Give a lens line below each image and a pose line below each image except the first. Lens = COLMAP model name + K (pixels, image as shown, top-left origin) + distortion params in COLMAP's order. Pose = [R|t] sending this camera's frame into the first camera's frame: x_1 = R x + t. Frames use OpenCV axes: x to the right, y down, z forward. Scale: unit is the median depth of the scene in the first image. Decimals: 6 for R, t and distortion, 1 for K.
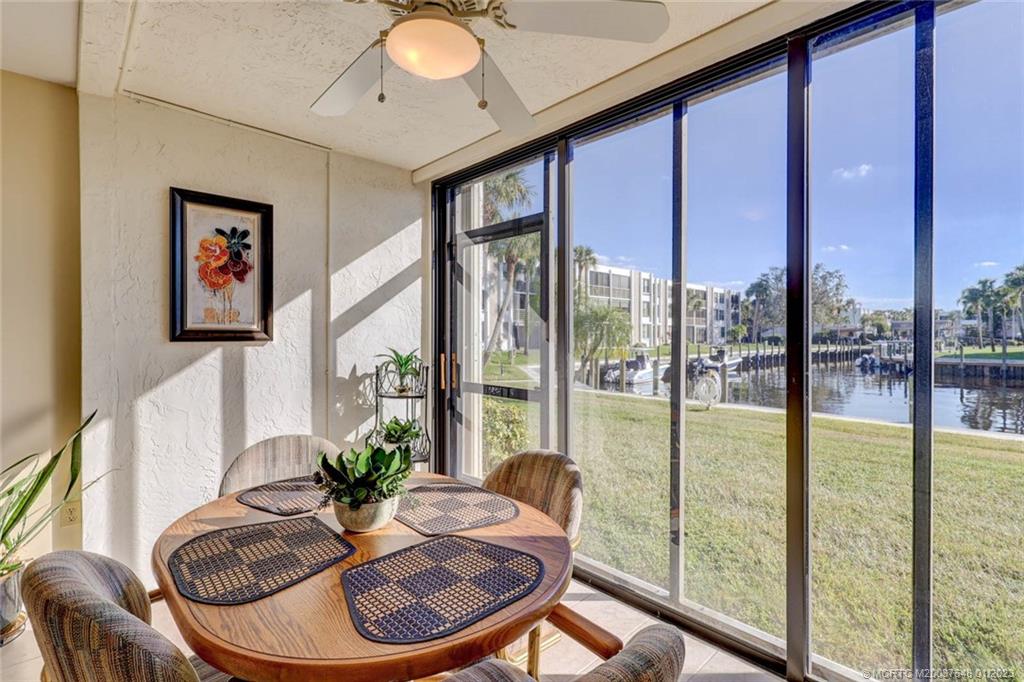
lens RADIAL K [[487.9, 0, 505.4], [0, 487.9, 337.6], [0, 0, 1]] dist [0.000615, 0.000663]
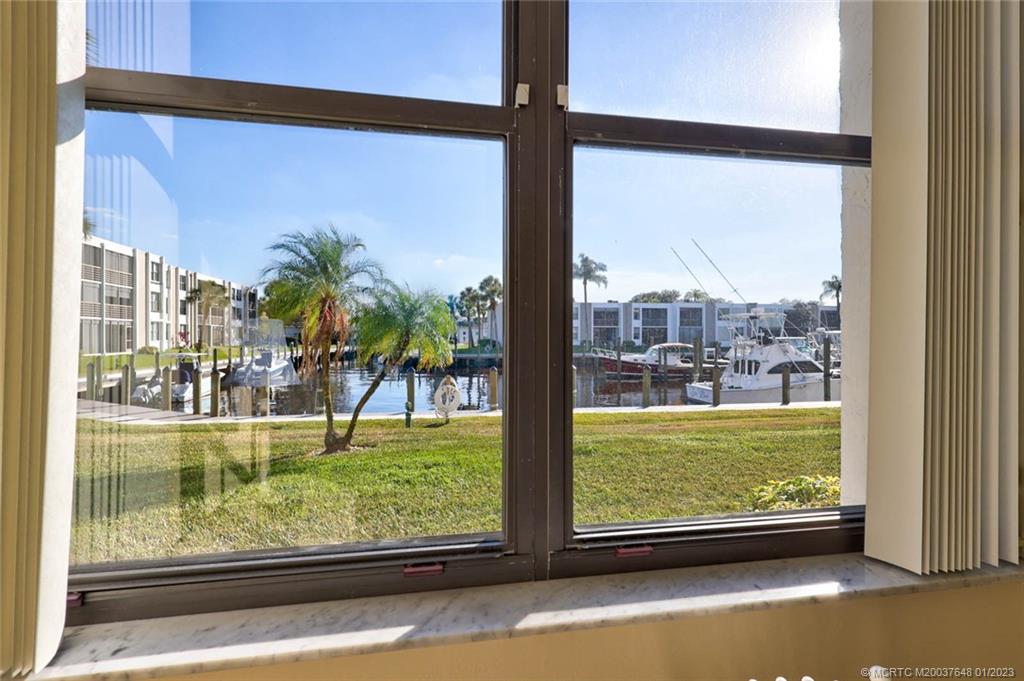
lens RADIAL K [[487.9, 0, 505.4], [0, 487.9, 337.1], [0, 0, 1]] dist [0.000615, 0.000663]
pose [[0.523931, -0.001355, 0.851760, -0.083780], [0.003590, 0.999993, -0.000618, -0.000899], [-0.851753, 0.003381, 0.523932, 0.142456]]
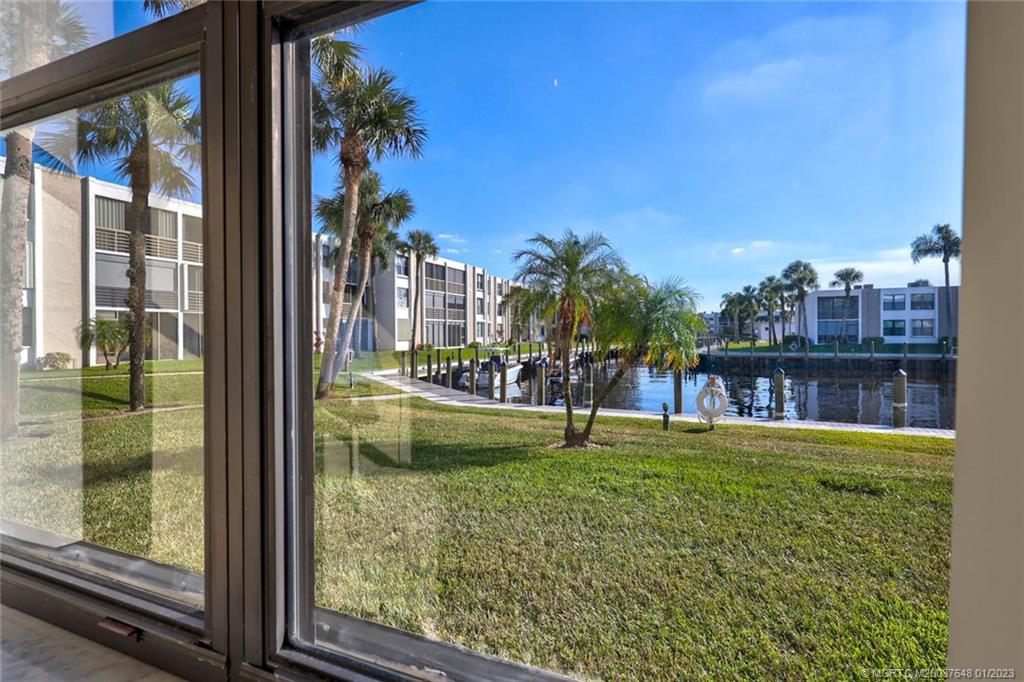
lens RADIAL K [[484.3, 0, 507.9], [0, 484.3, 337.6], [0, 0, 1]] dist [0.000618, 0.000140]
pose [[0.907470, -0.007679, 0.420046, -0.062734], [0.006613, 0.999970, 0.003994, -0.000722], [-0.420065, -0.000847, 0.907494, 0.136189]]
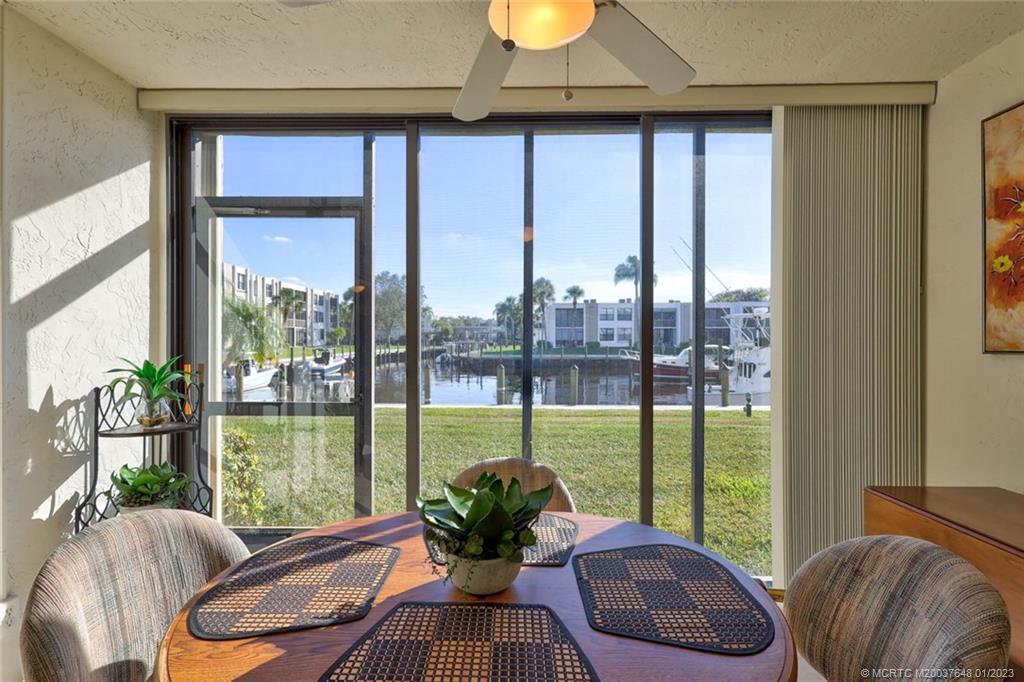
lens RADIAL K [[497.3, 0, 518.6], [0, 497.3, 337.5], [0, 0, 1]] dist [-0.002922, -0.000057]
pose [[0.683422, 0.000811, 0.730023, -0.028980], [0.002472, 0.999991, -0.003426, -0.000085], [-0.730019, 0.004146, 0.683414, 0.014717]]
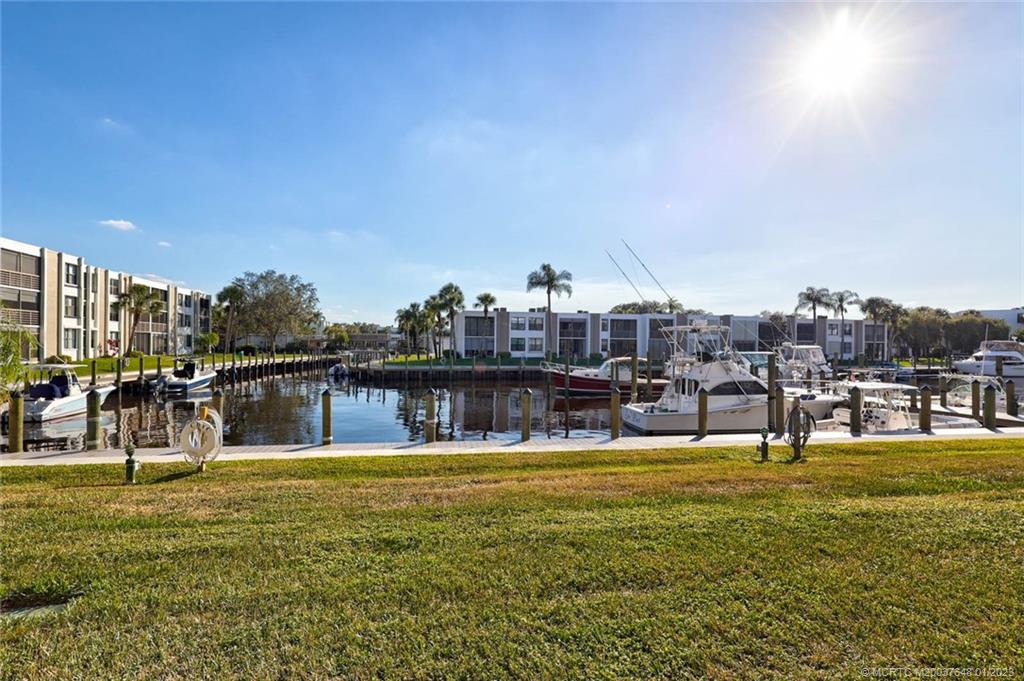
lens RADIAL K [[476.9, 0, 515.3], [0, 476.9, 345.3], [0, 0, 1]] dist [0.001103, 0.000271]
pose [[0.514489, 0.005746, 0.857478, 0.029809], [-0.005741, 0.999978, -0.003257, -0.004810], [-0.857478, -0.003247, 0.514510, 0.103258]]
